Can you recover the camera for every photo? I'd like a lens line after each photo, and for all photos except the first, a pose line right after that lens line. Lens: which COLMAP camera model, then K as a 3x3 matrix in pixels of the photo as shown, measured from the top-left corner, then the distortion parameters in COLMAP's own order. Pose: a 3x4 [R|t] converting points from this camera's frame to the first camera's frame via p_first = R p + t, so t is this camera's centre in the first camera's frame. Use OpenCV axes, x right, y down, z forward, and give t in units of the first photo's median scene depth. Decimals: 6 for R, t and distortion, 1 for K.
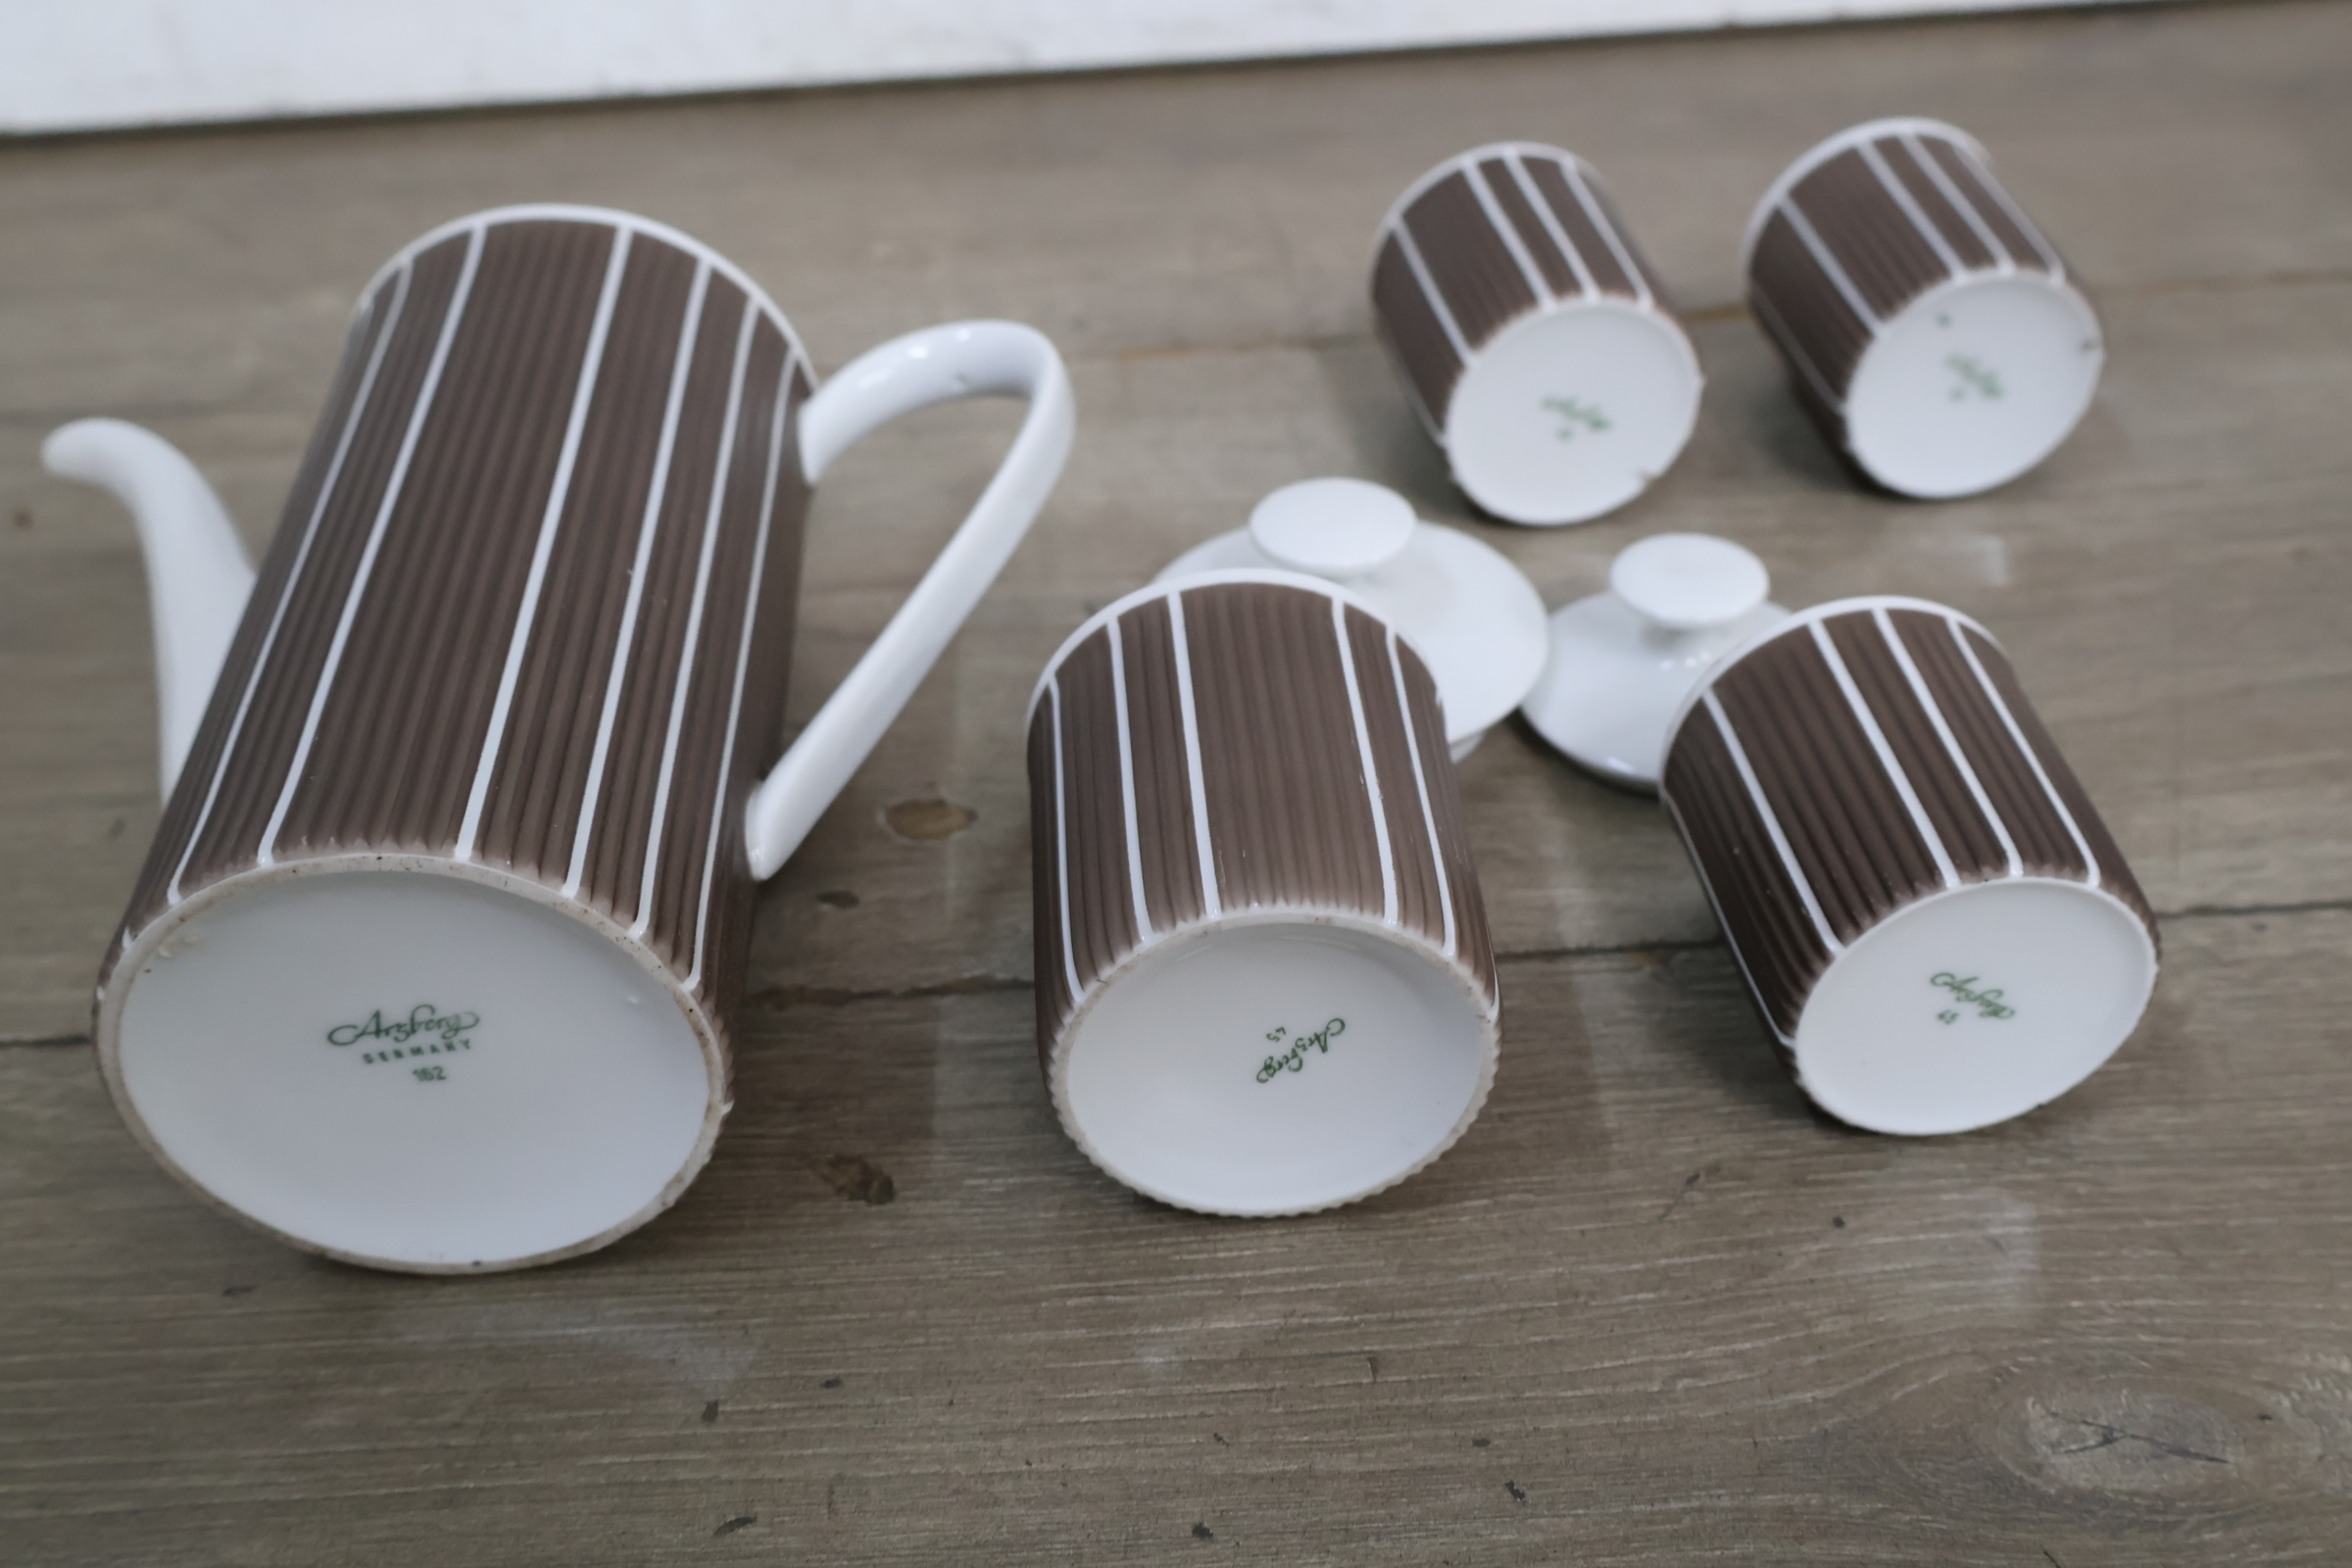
lens RADIAL K [[2312.4, 0, 1176.0], [0, 2312.4, 784.0], [0, 0, 1]] dist [0.000484, 0.018171]
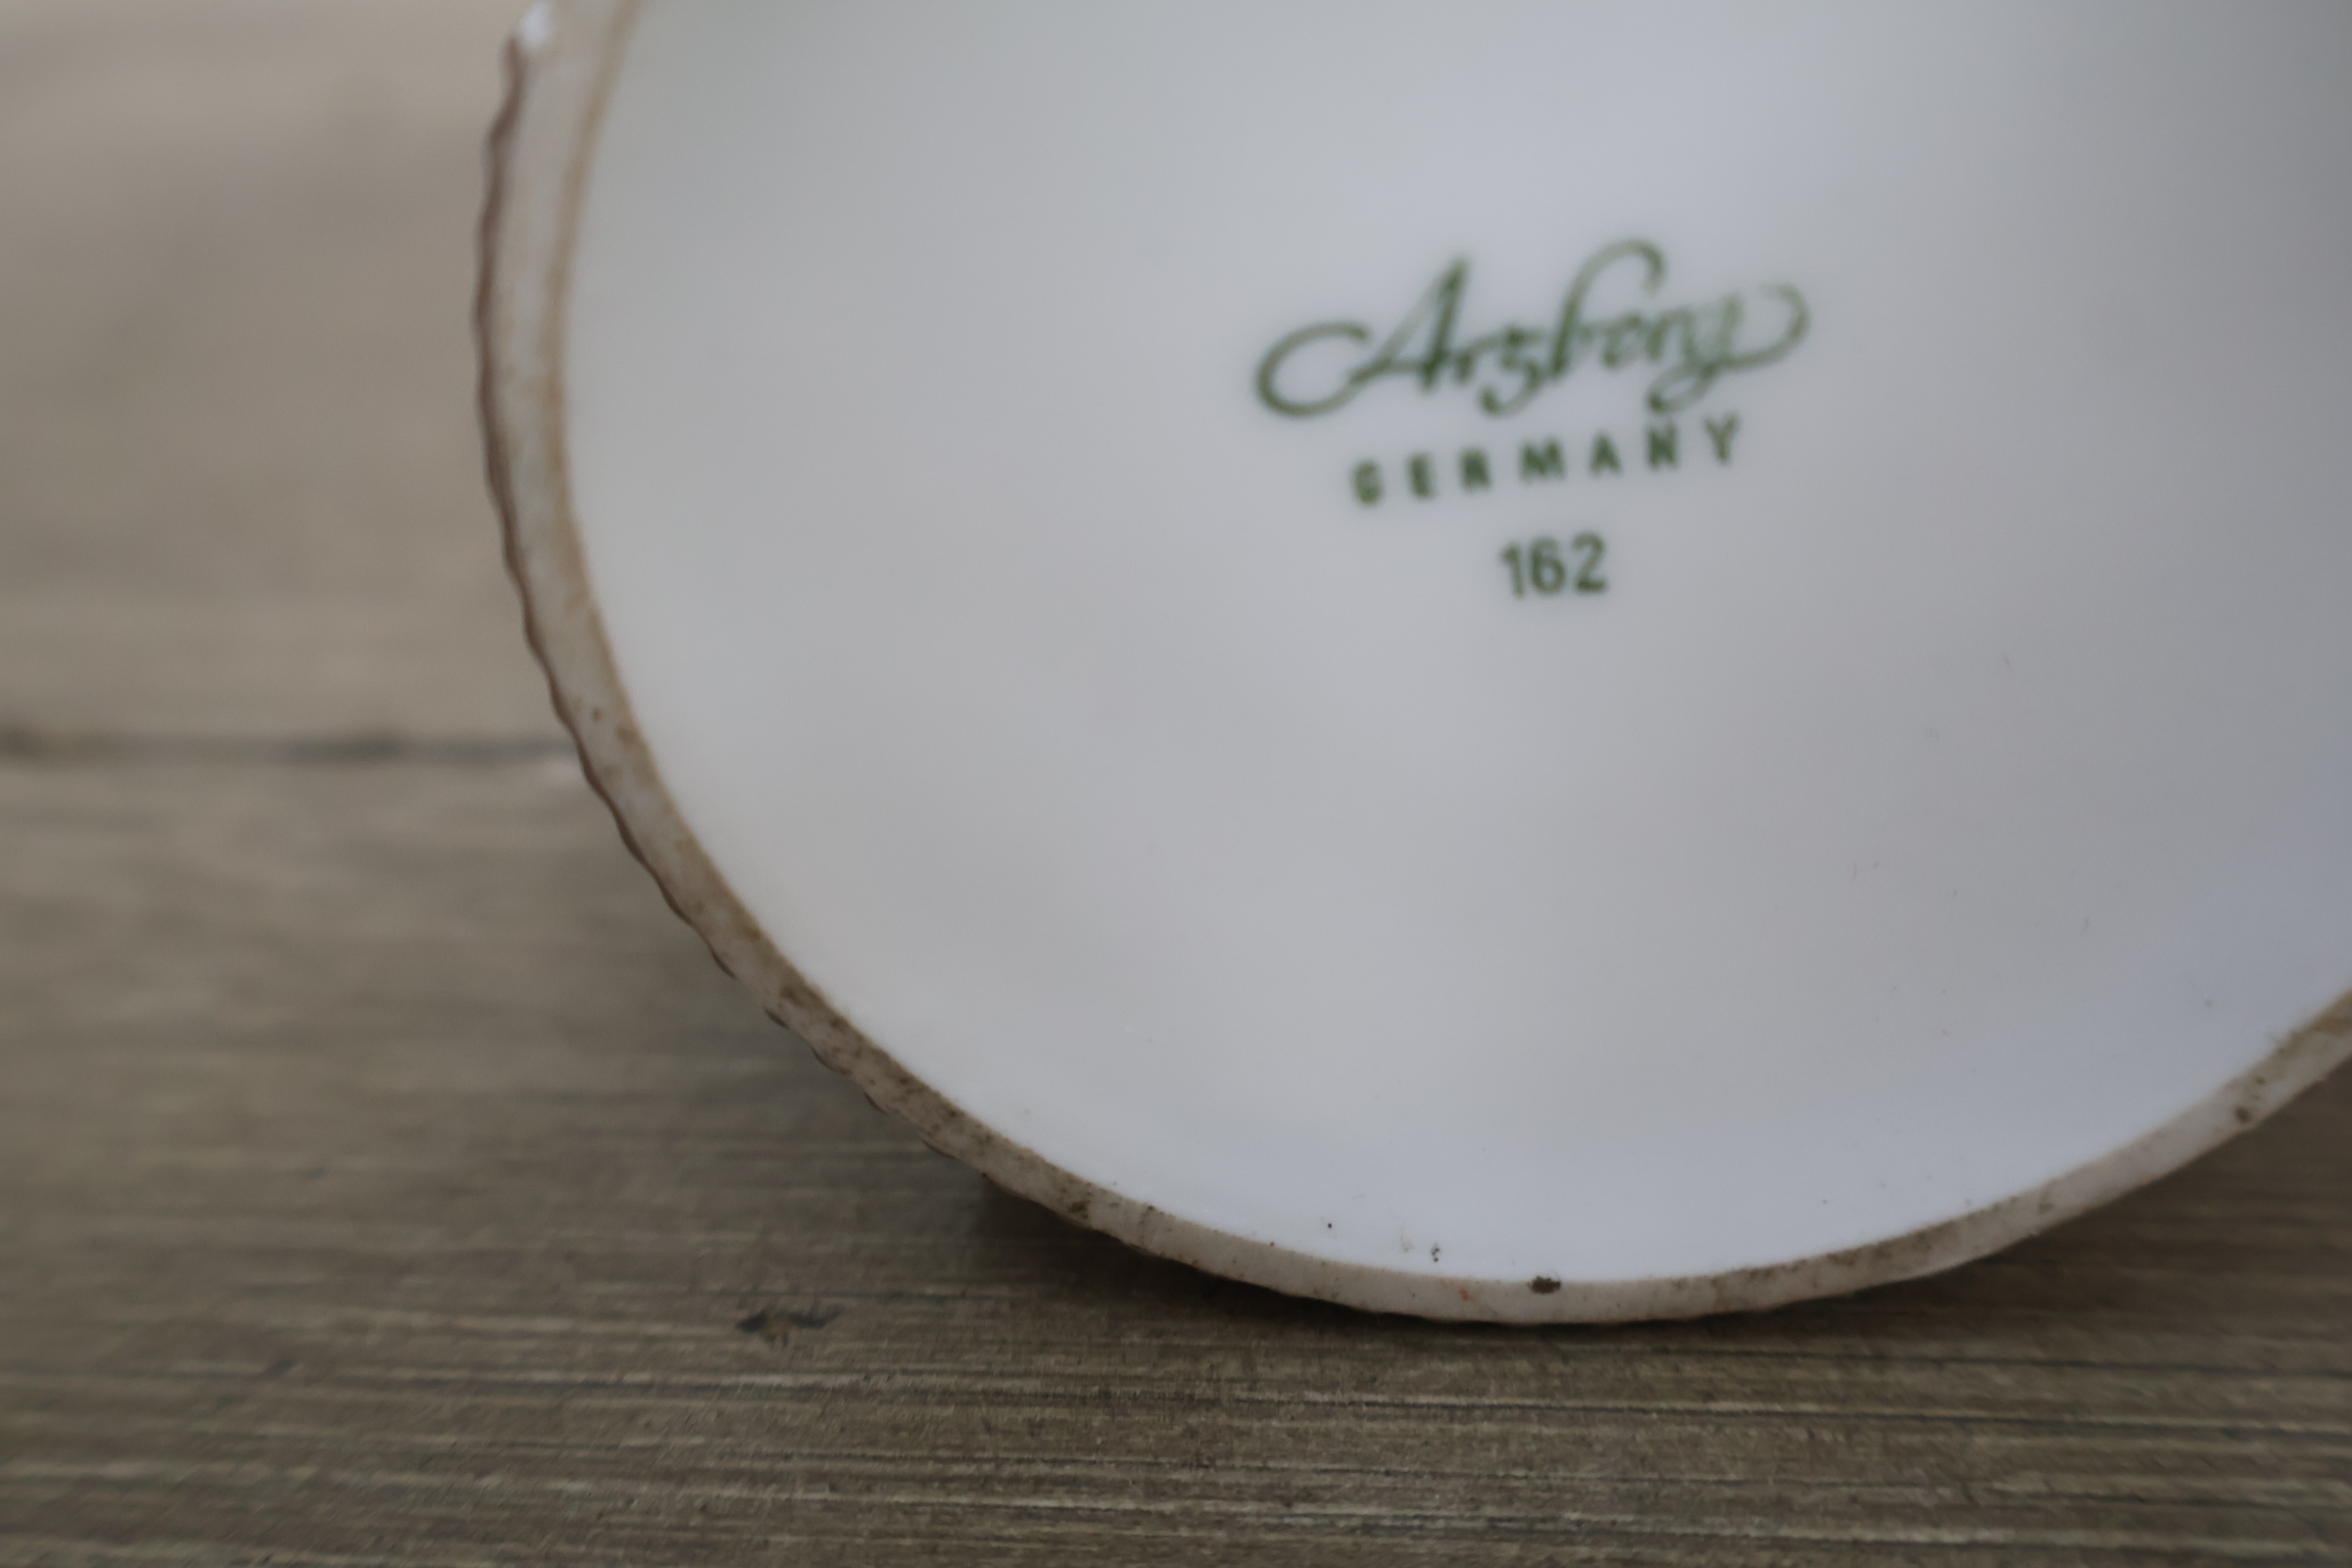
lens RADIAL K [[2312.4, 0, 1176.0], [0, 2312.4, 784.0], [0, 0, 1]] dist [0.000484, 0.018171]
pose [[0.992291, 0.049964, -0.113413, -0.321778], [-0.064916, 0.989091, -0.132229, 0.186053], [0.105569, 0.138572, 0.984710, 0.683164]]
